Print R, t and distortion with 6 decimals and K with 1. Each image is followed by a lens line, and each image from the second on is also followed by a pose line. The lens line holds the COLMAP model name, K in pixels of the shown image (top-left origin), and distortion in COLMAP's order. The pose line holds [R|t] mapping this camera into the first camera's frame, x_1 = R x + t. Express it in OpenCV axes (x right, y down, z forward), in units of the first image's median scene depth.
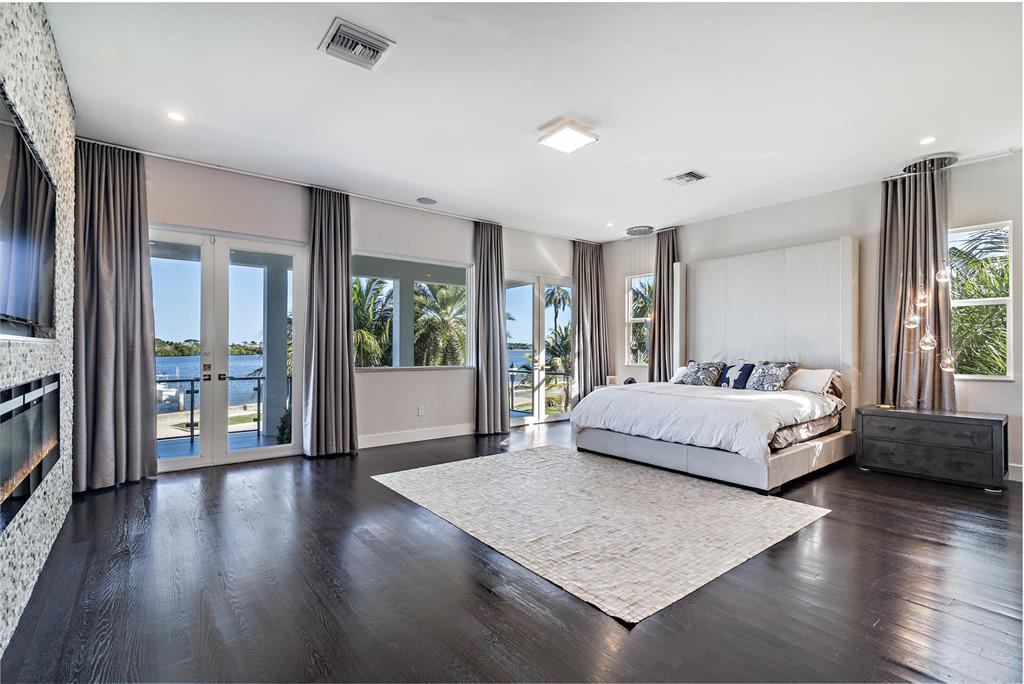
lens RADIAL K [[468.2, 0, 509.9], [0, 468.2, 347.1], [0, 0, 1]] dist [0.003892, -0.001323]
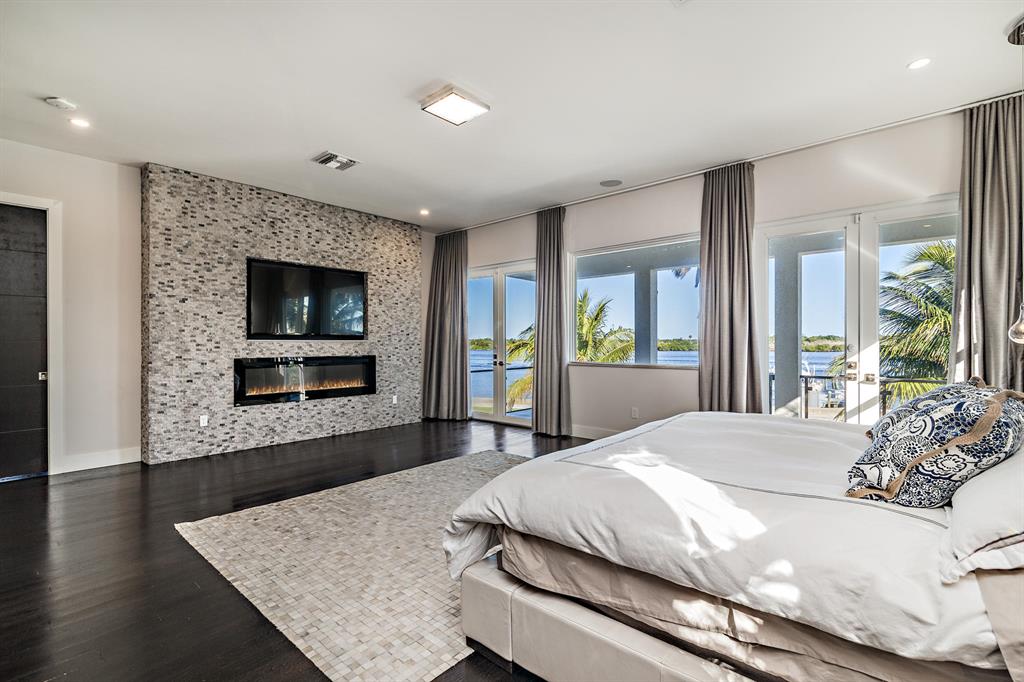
lens RADIAL K [[468.2, 0, 509.4], [0, 468.2, 343.8], [0, 0, 1]] dist [0.003892, -0.001323]
pose [[0.180064, 0.002241, -0.983652, 0.588722], [0.009550, 0.999946, 0.004026, -0.002158], [0.983608, -0.010119, 0.180033, 0.540615]]
